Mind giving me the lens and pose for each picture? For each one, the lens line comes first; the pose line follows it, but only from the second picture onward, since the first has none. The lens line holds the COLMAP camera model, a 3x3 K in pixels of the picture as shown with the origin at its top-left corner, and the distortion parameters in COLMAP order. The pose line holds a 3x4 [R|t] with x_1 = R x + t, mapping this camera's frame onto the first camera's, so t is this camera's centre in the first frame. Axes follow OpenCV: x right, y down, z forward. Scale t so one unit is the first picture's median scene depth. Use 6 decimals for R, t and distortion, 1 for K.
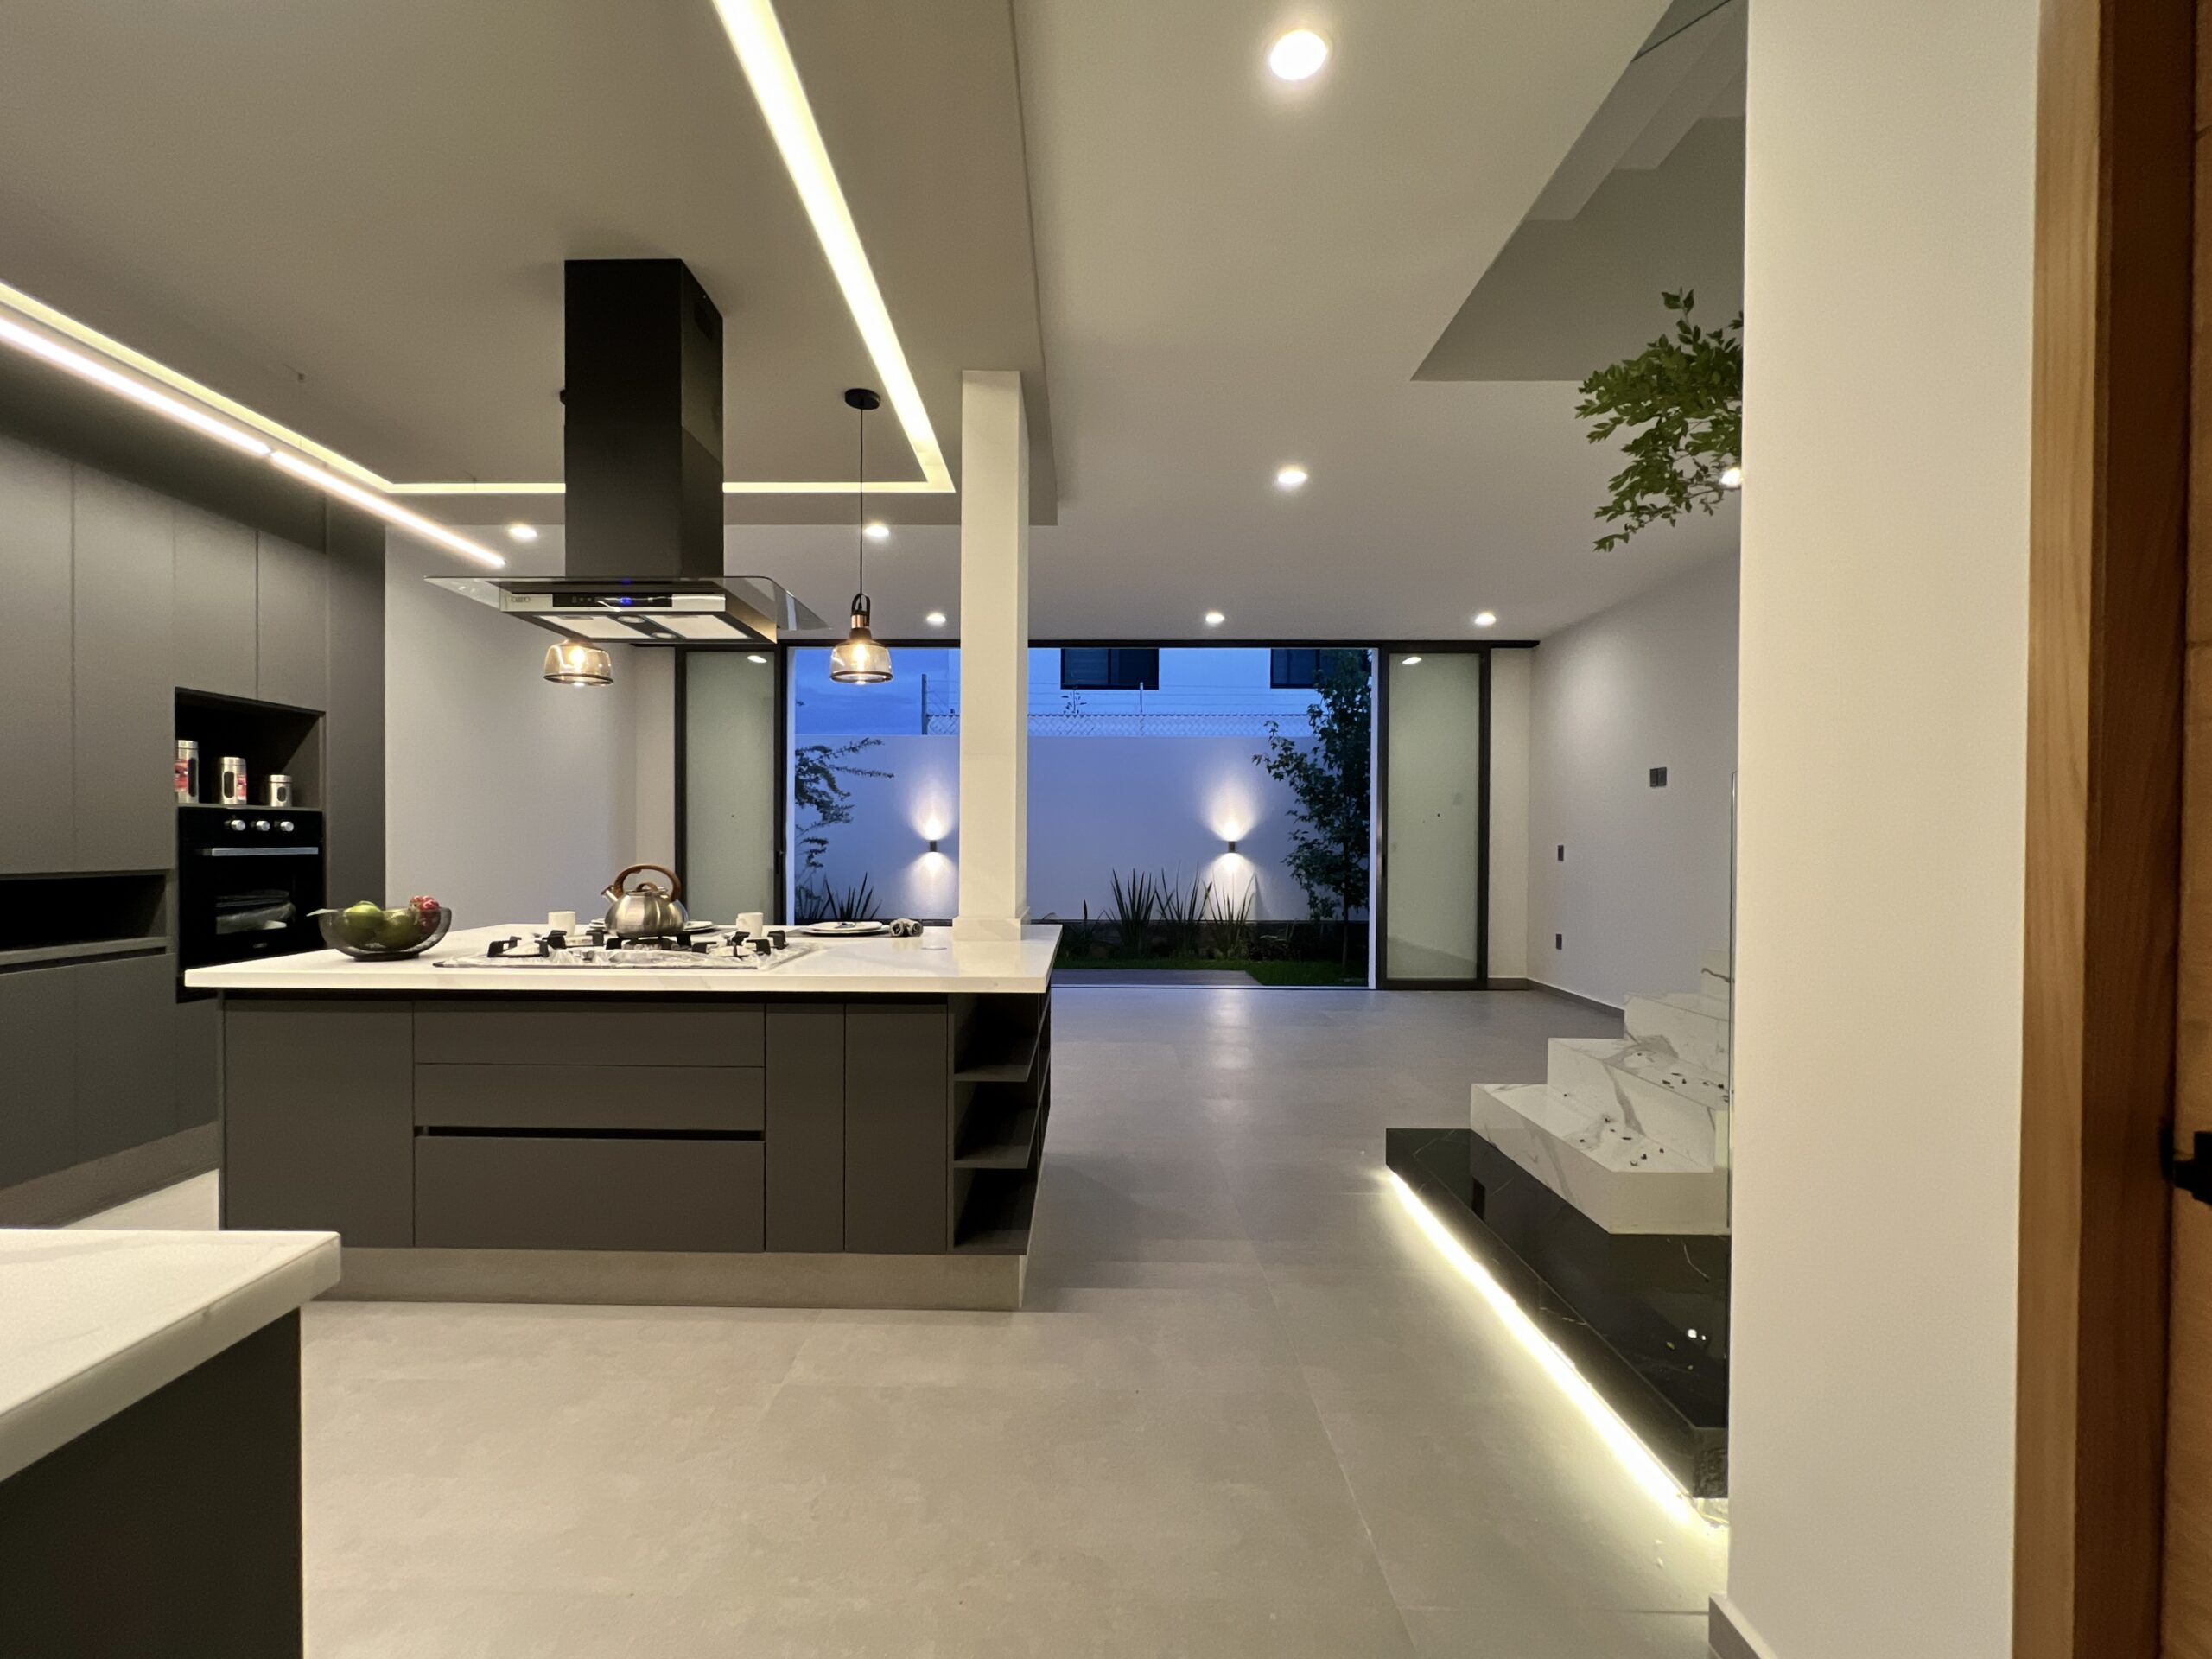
lens RADIAL K [[937.5, 0, 1079.9], [0, 937.5, 849.4], [0, 0, 1]] dist [-0.004806, 0.000530]
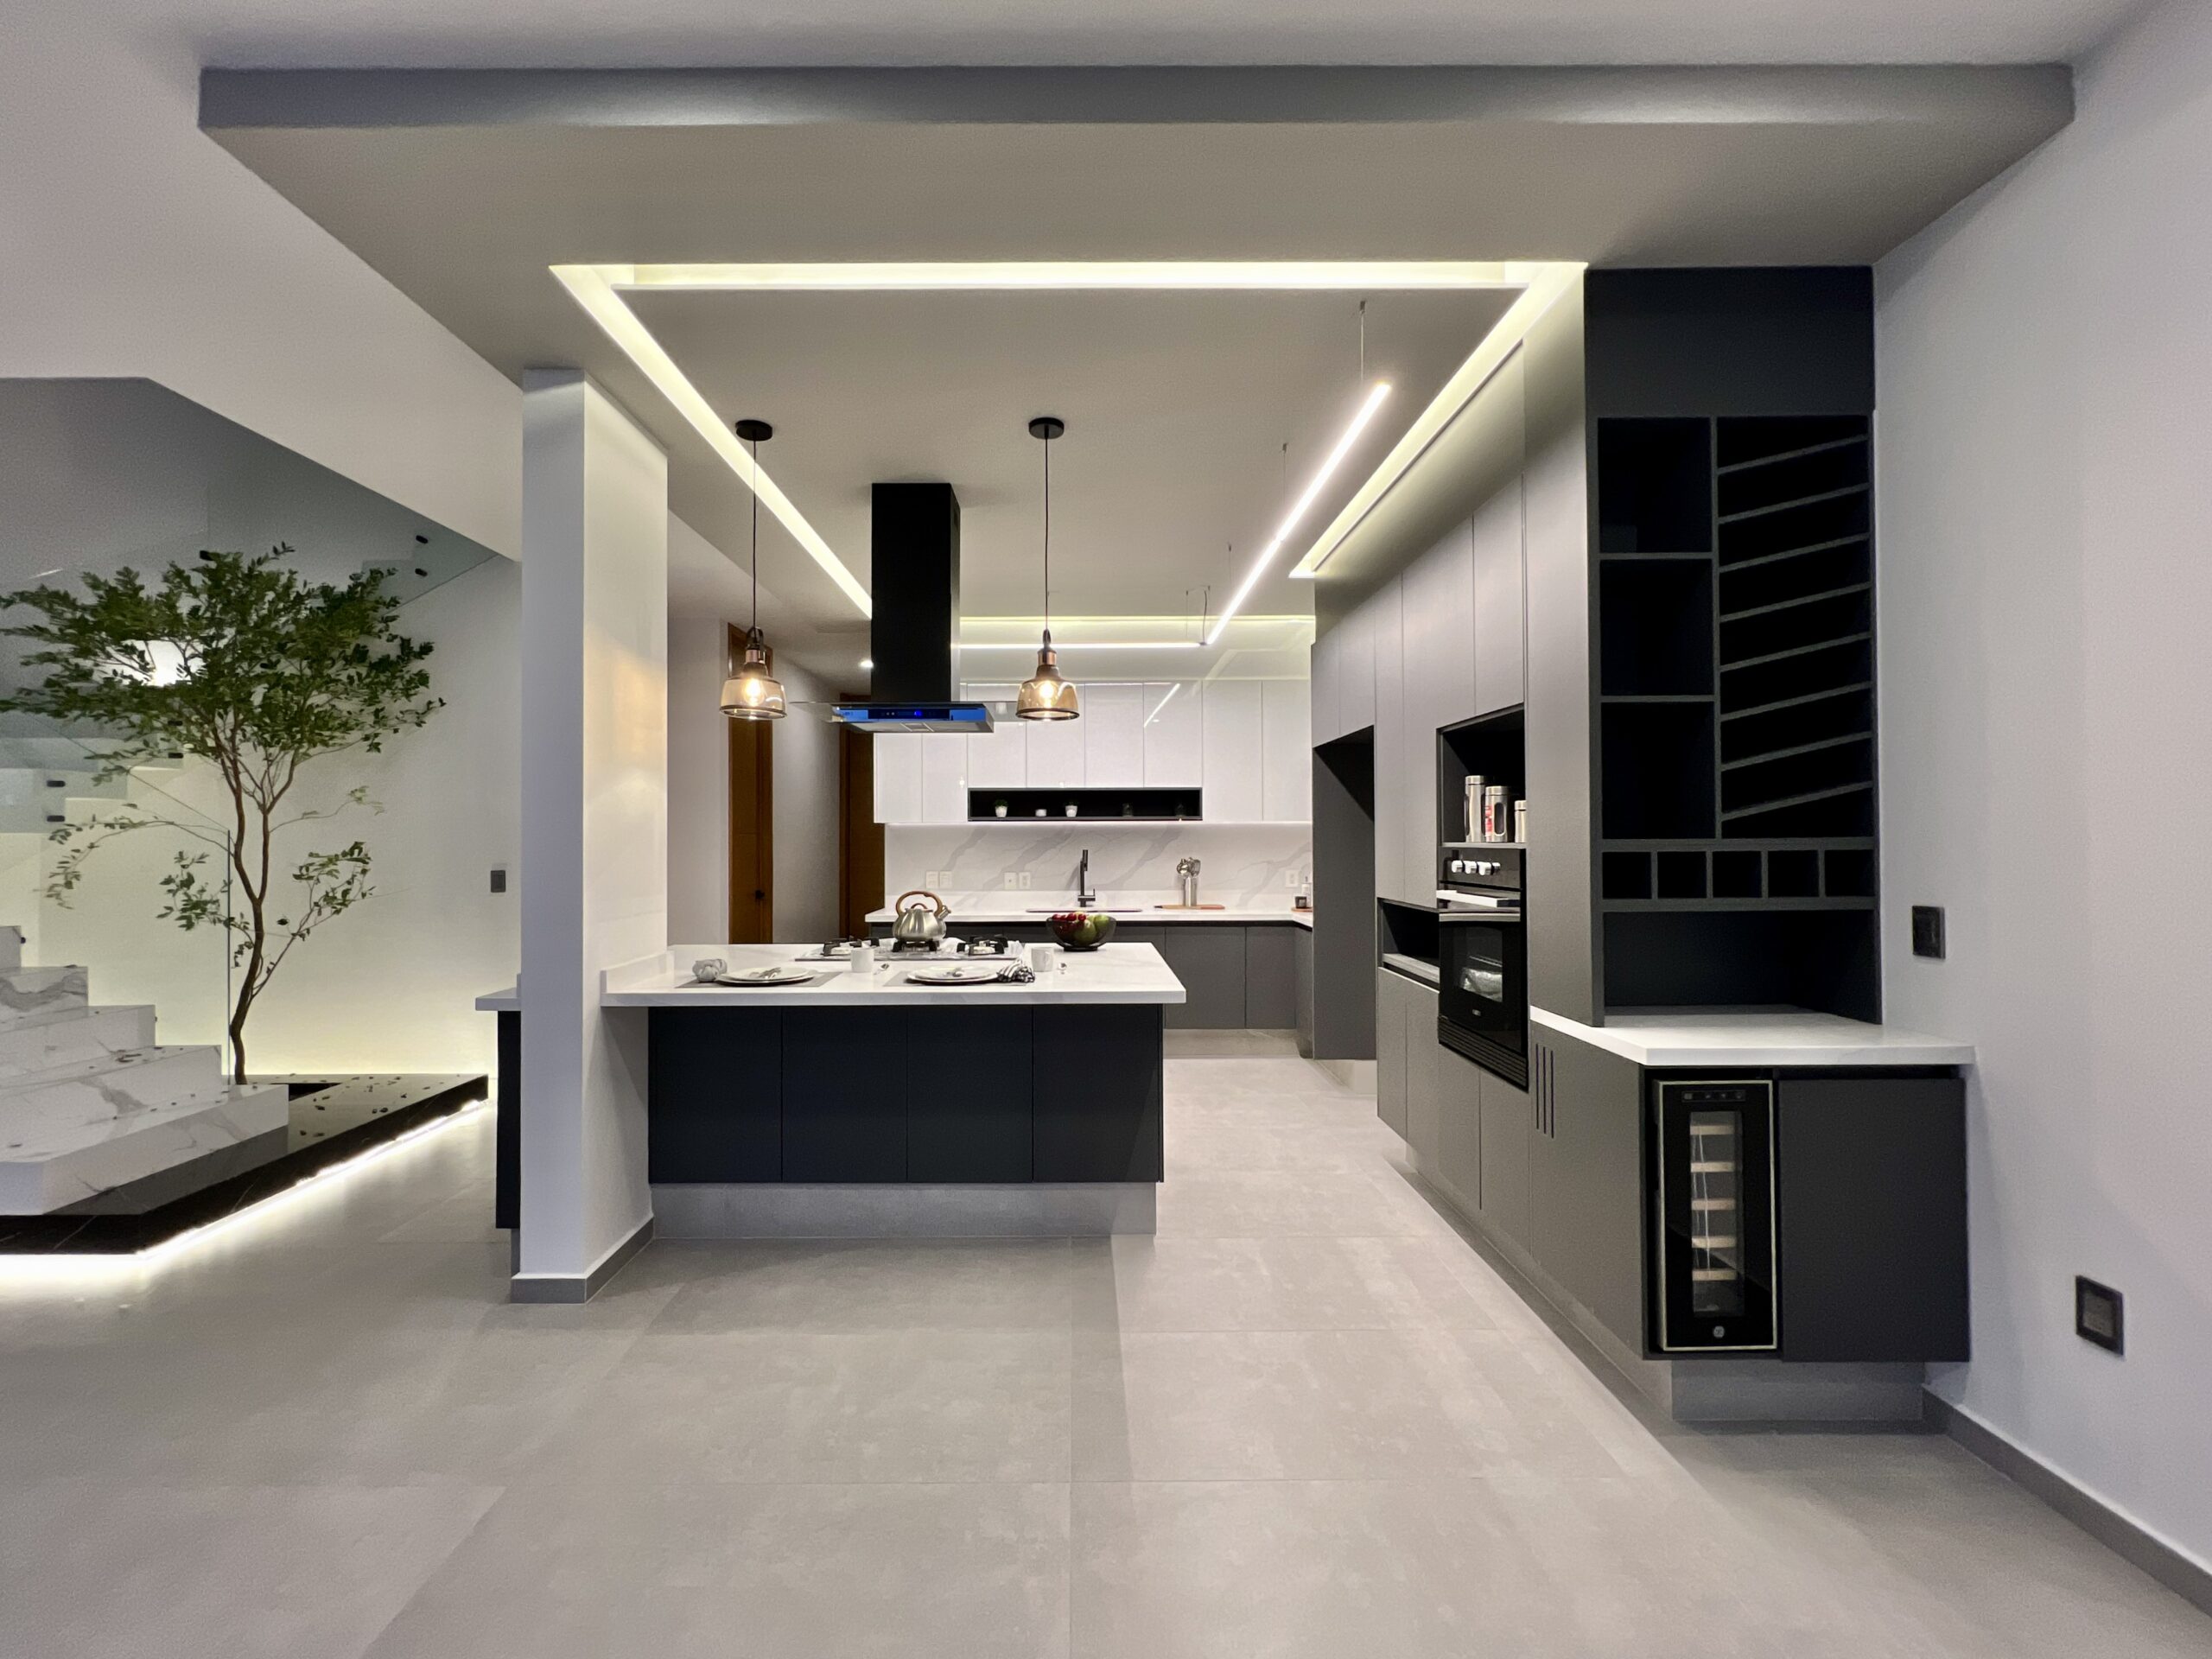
lens RADIAL K [[900.3, 0, 1071.6], [0, 900.3, 831.9], [0, 0, 1]] dist [-0.004396, 0.001075]
pose [[-0.999968, -0.001518, -0.007812, -0.502644], [-0.001527, 0.999998, 0.001177, -0.054643], [0.007810, 0.001188, -0.999969, 1.724283]]
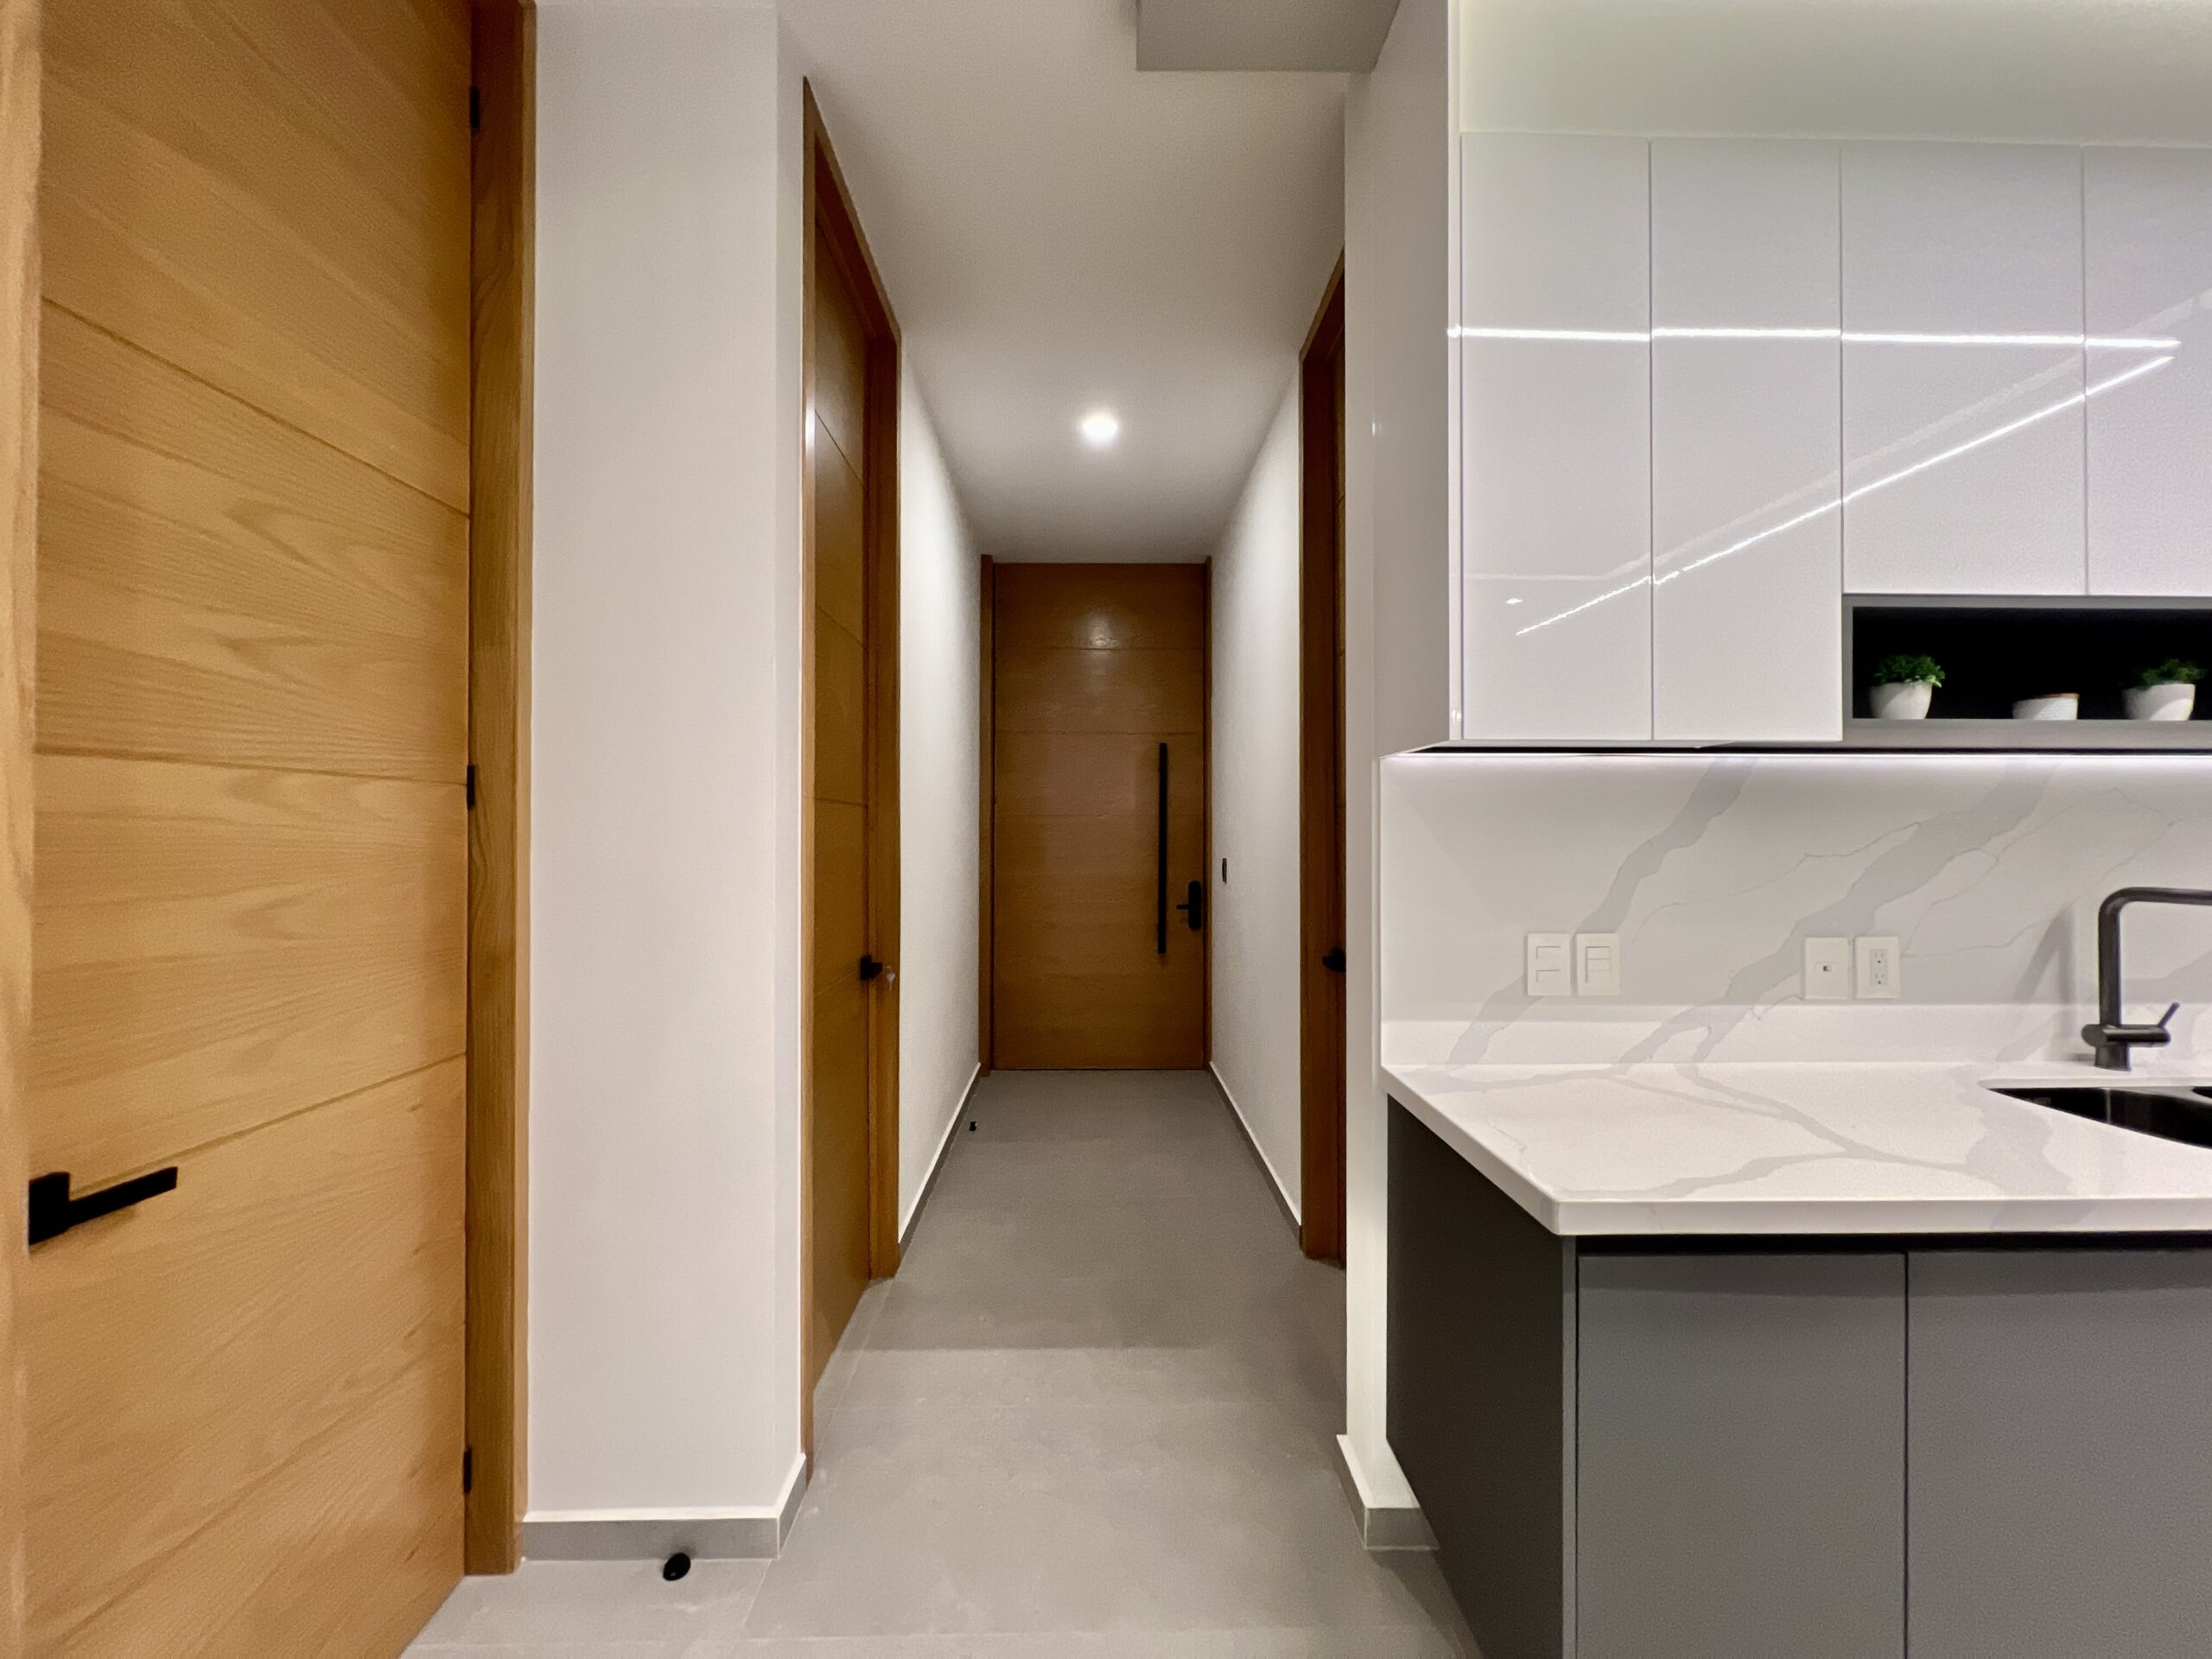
lens RADIAL K [[900.3, 0, 1109.1], [0, 900.3, 818.6], [0, 0, 1]] dist [-0.004396, 0.001075]
pose [[-0.999612, -0.005790, -0.027264, -0.020120], [-0.005559, 0.999948, -0.008549, -0.031308], [0.027312, -0.008394, -0.999592, 0.493472]]
